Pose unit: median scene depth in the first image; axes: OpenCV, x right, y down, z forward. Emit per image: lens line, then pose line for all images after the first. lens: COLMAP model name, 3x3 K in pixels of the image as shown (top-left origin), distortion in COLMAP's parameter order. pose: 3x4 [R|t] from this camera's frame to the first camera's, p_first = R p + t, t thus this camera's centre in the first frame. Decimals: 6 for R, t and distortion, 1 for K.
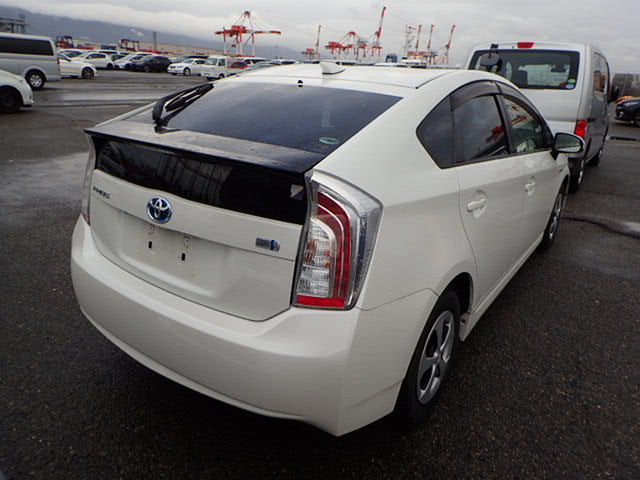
lens RADIAL K [[465.9, 0, 319.6], [0, 465.9, 241.1], [0, 0, 1]] dist [0.024199, 0.001723]
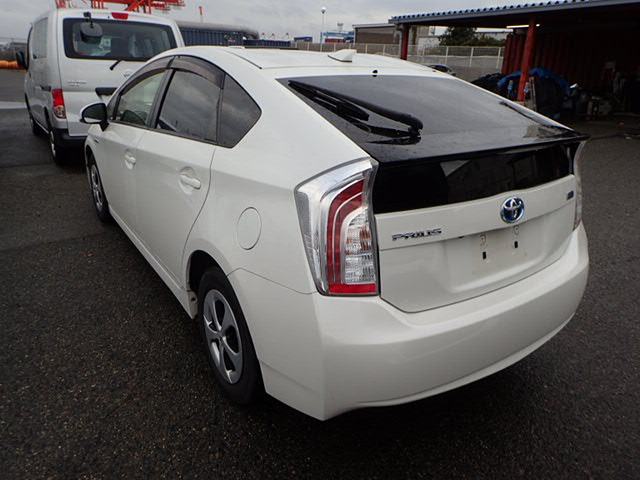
lens RADIAL K [[465.9, 0, 319.8], [0, 465.9, 238.9], [0, 0, 1]] dist [0.024199, 0.001723]
pose [[0.331081, -0.371883, 0.867230, -1.077908], [0.310872, 0.910742, 0.271860, -0.323010], [-0.890923, 0.179590, 0.417138, 0.750603]]
